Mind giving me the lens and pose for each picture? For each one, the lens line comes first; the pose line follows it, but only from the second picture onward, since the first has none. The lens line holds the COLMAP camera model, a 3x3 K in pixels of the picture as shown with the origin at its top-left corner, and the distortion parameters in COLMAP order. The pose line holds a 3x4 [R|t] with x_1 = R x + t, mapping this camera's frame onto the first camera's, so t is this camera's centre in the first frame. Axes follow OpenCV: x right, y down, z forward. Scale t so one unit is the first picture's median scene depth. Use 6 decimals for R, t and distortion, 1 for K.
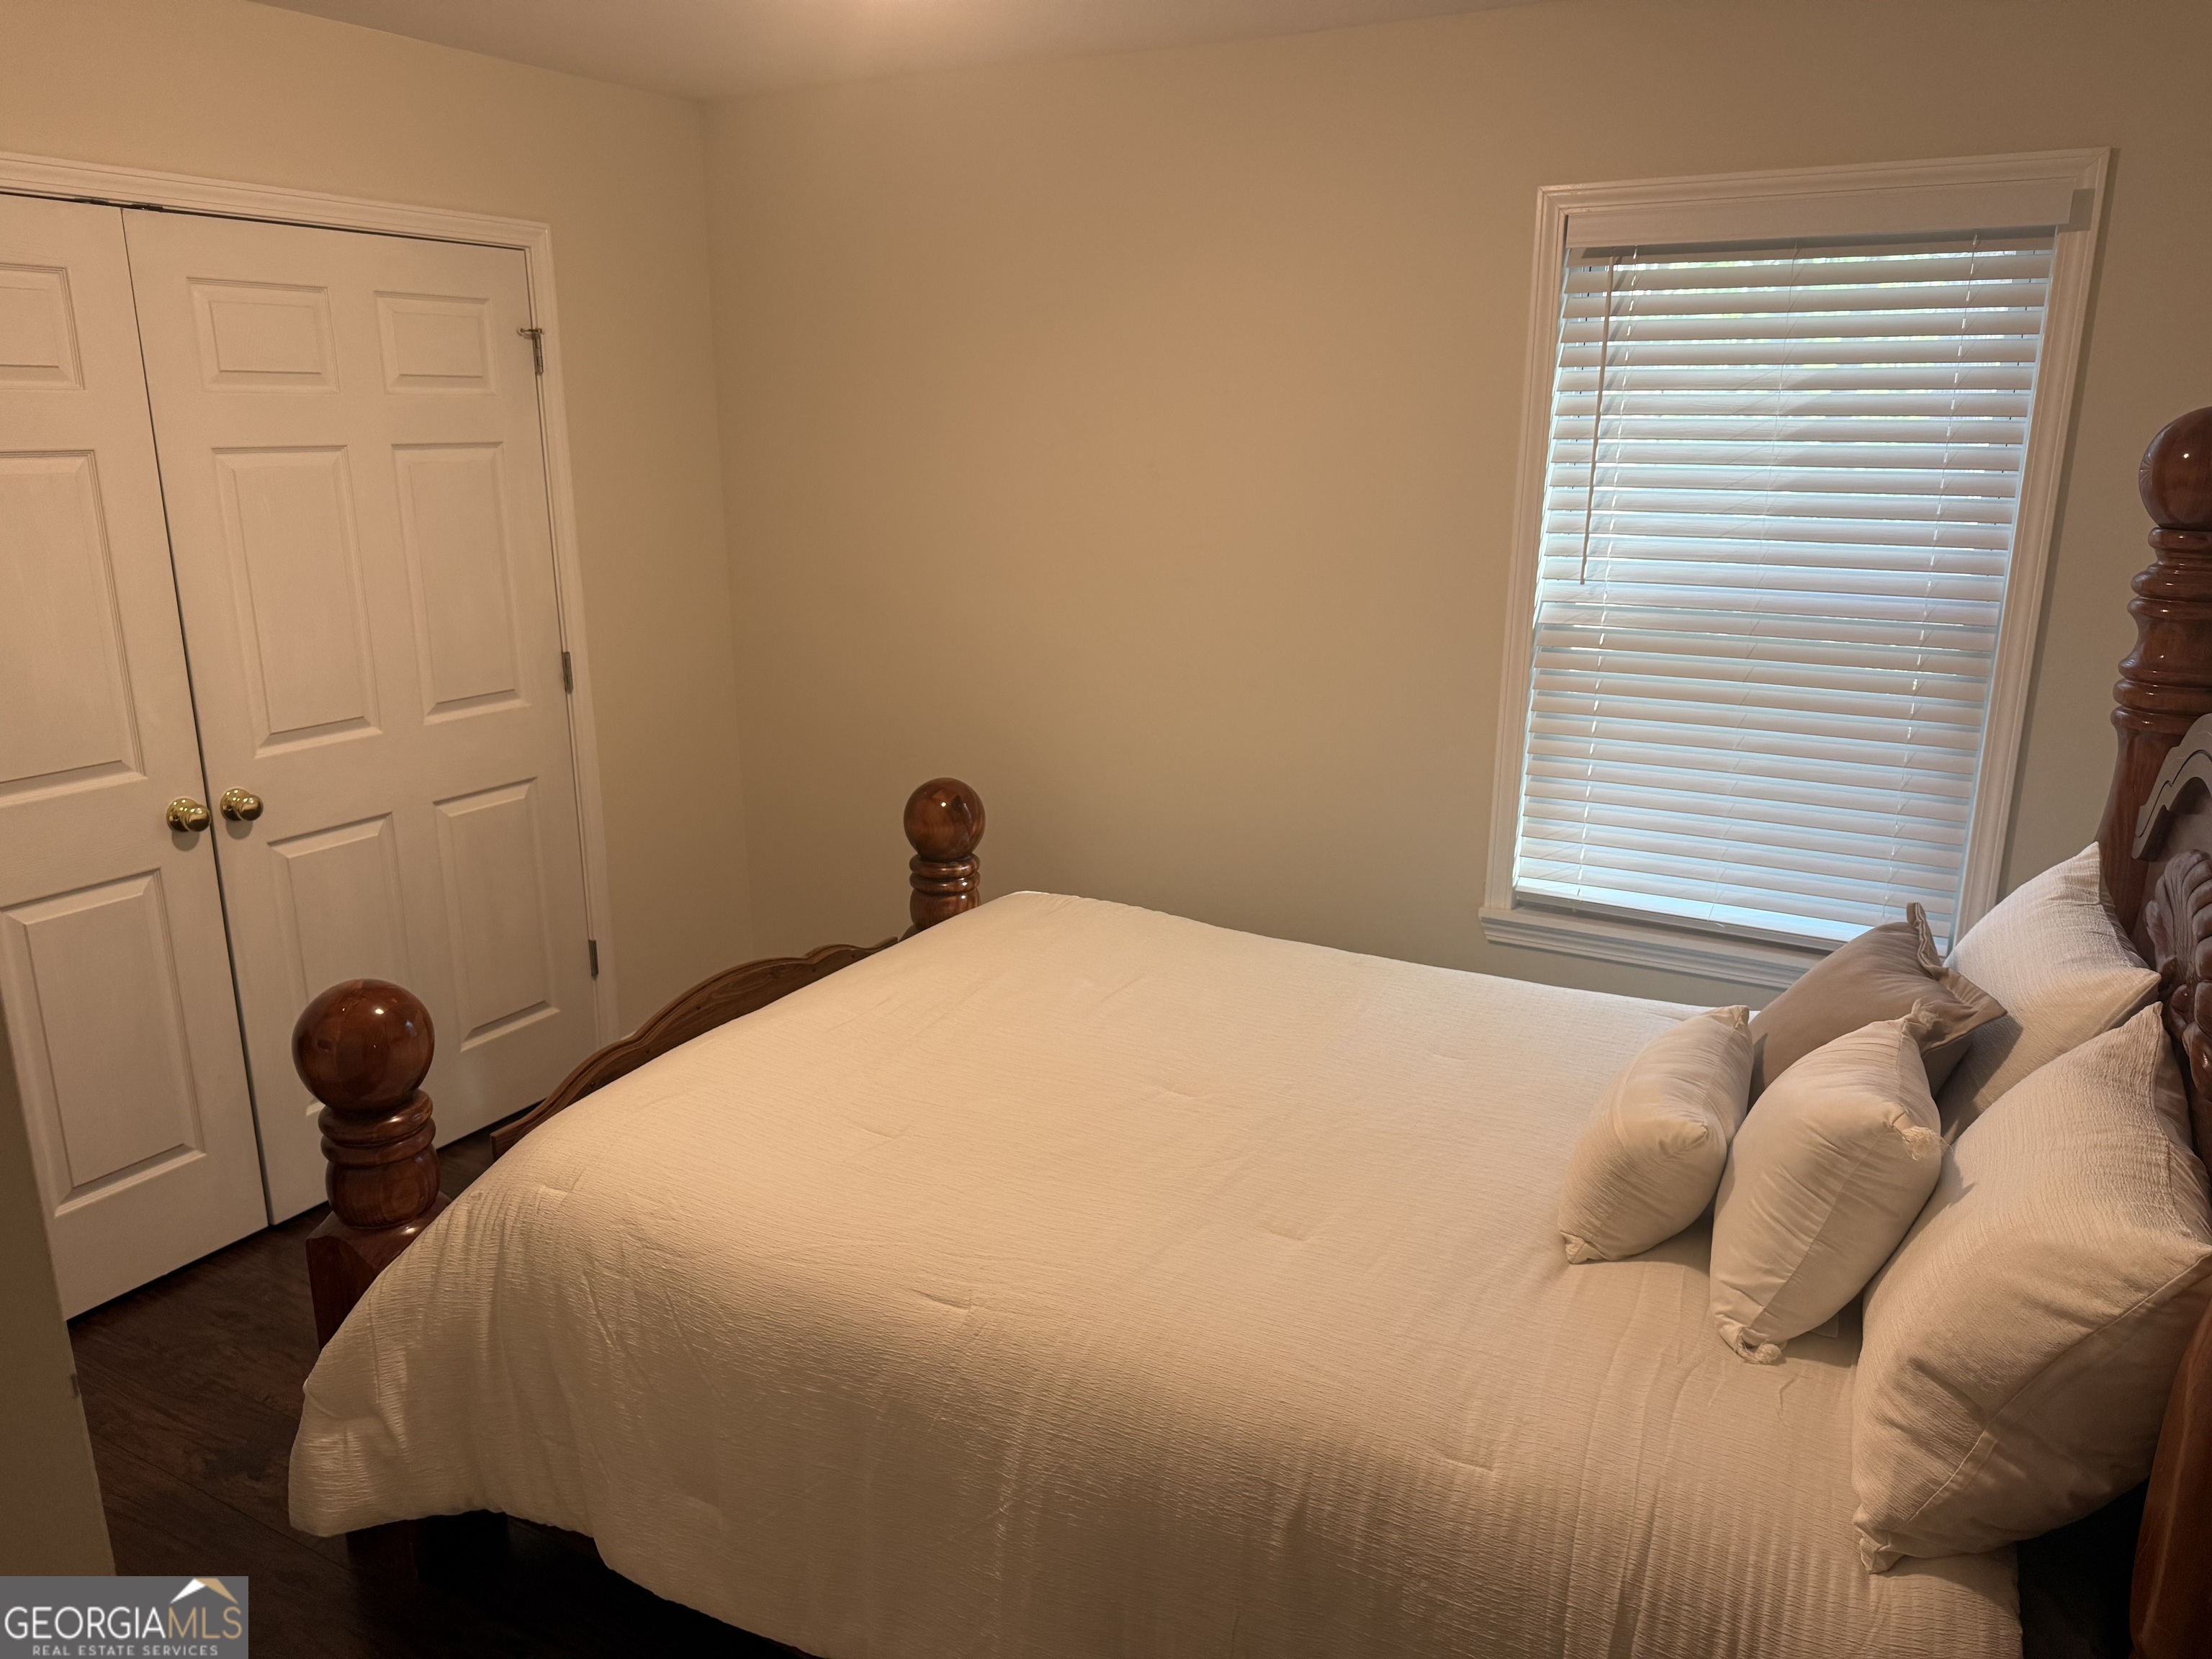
lens RADIAL K [[1563.7, 0, 1104.6], [0, 1563.7, 832.6], [0, 0, 1]] dist [-0.002479, -0.001098]
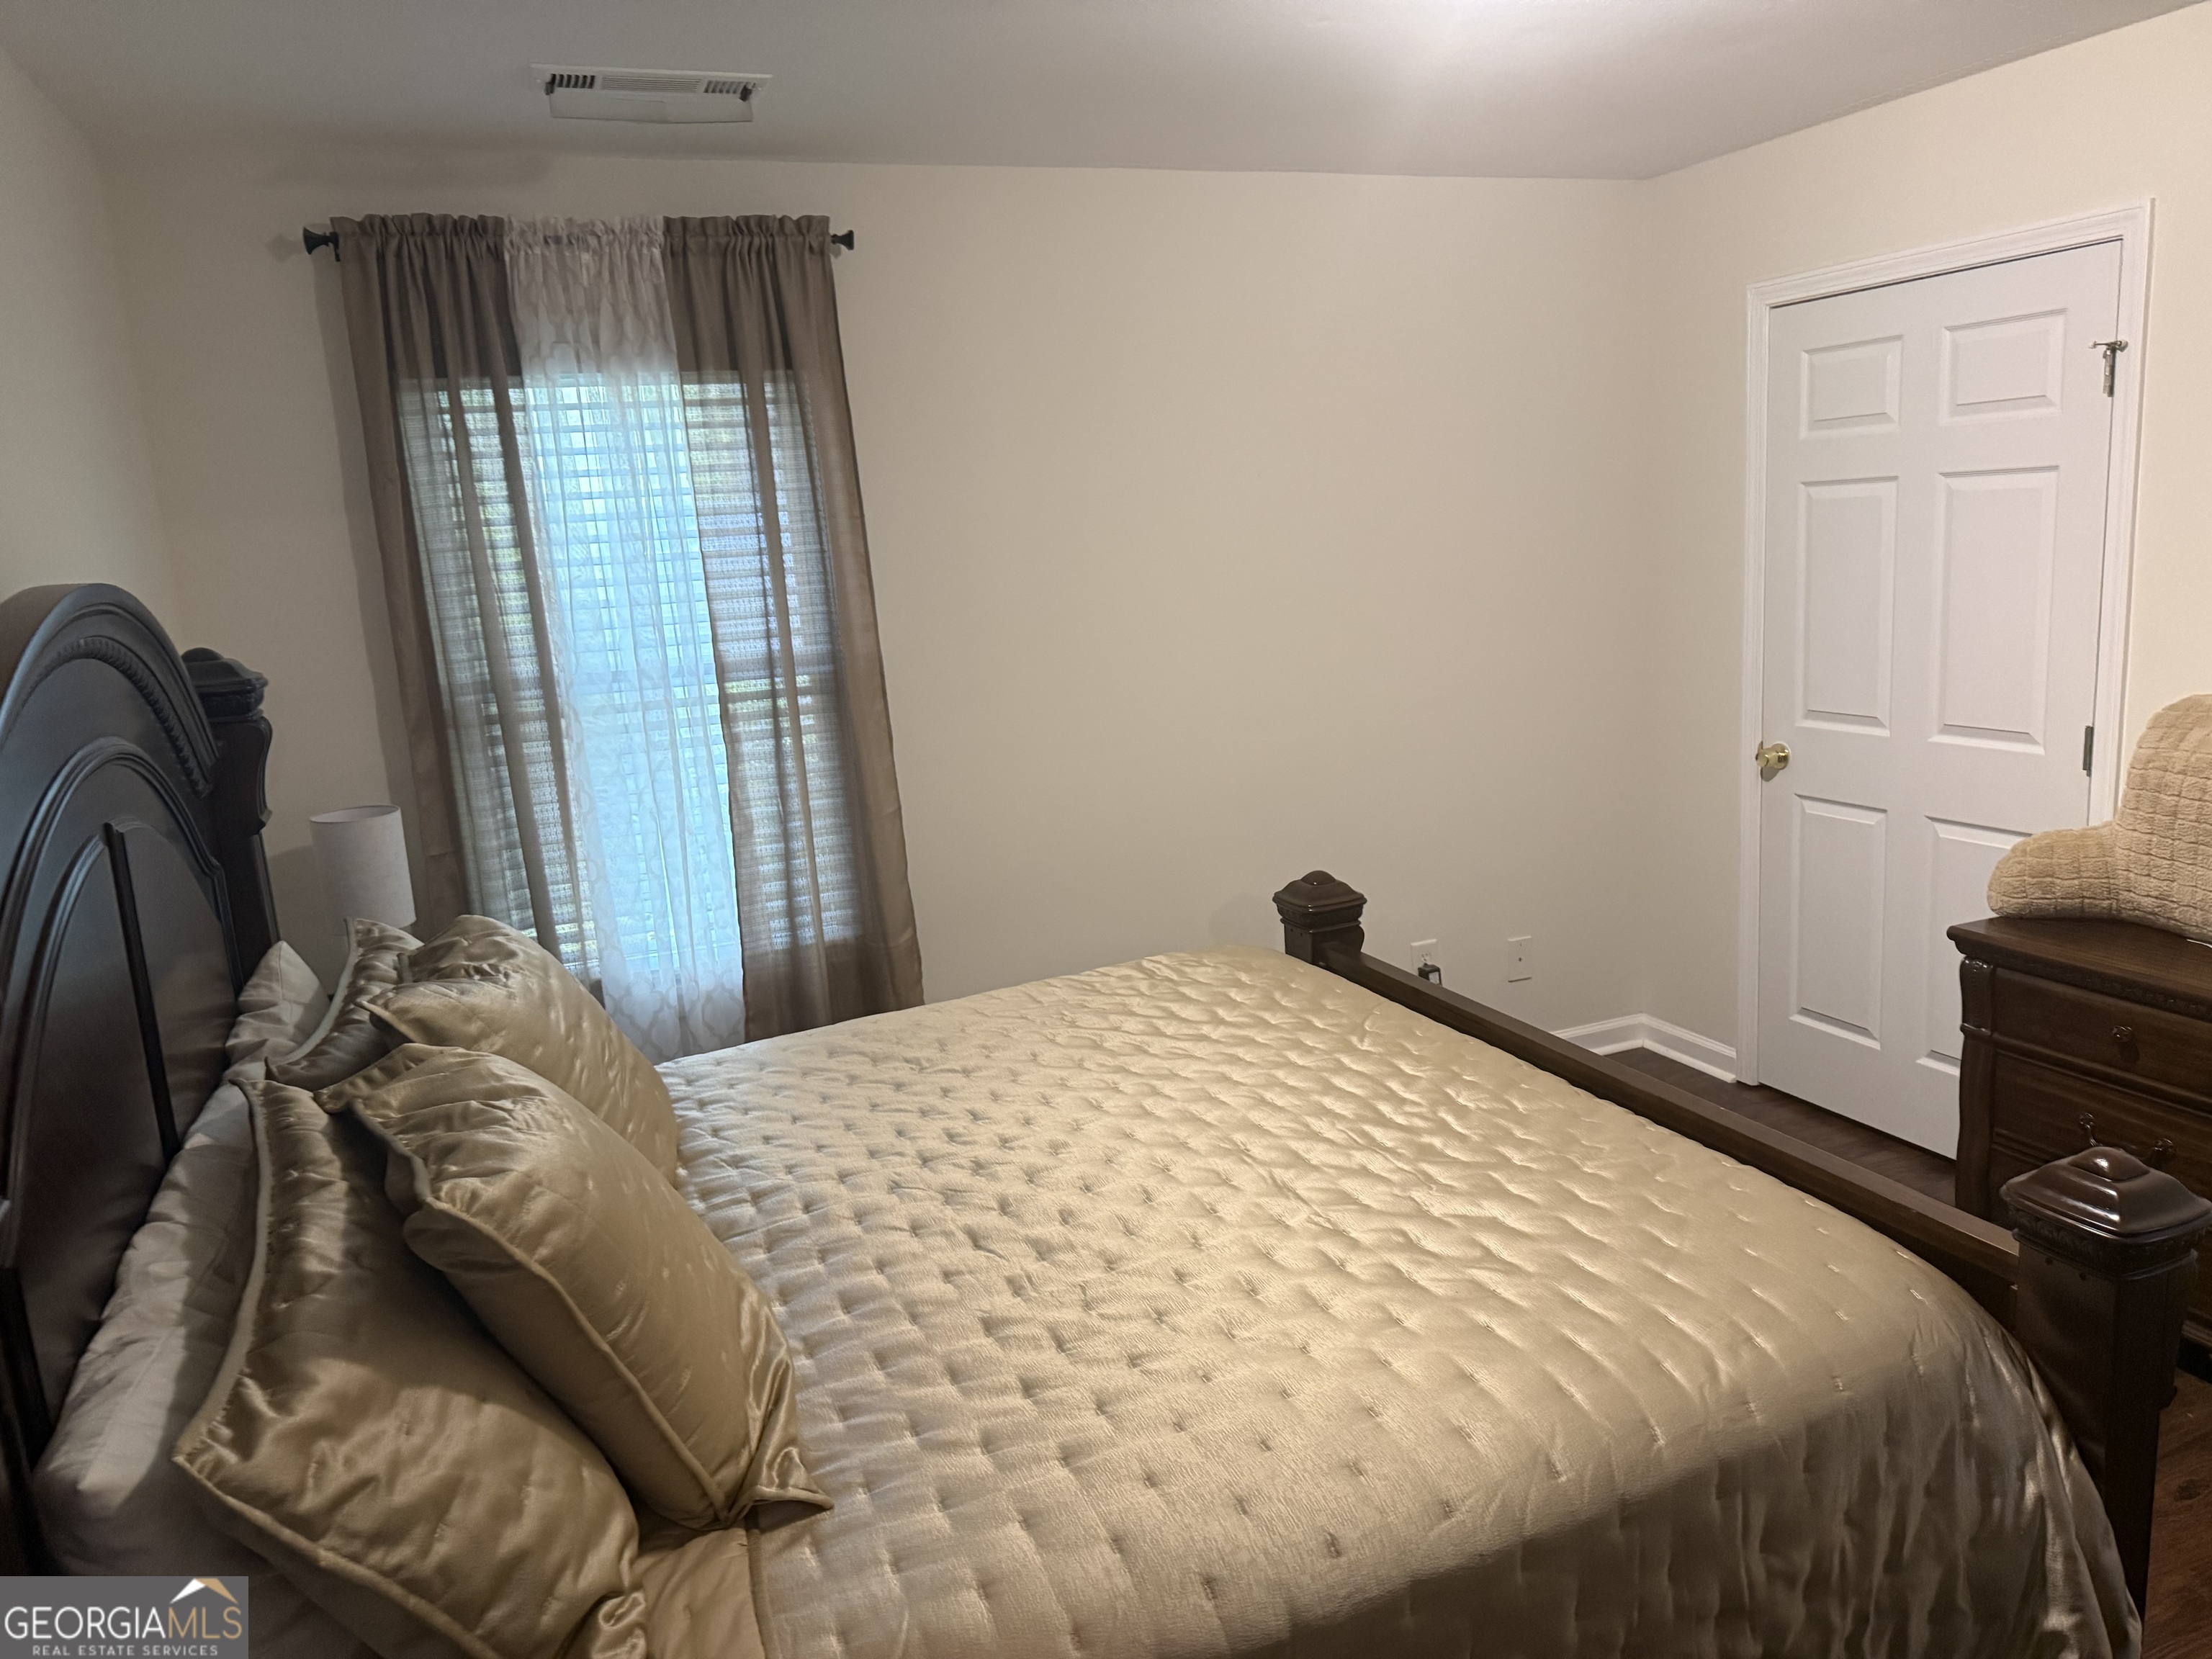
lens RADIAL K [[1563.7, 0, 1104.5], [0, 1563.7, 826.3], [0, 0, 1]] dist [-0.002479, -0.001098]
pose [[-0.635417, 0.202366, -0.745180, 0.736597], [-0.118311, 0.928138, 0.352935, -0.336477], [0.763052, 0.312424, -0.565812, 1.255824]]
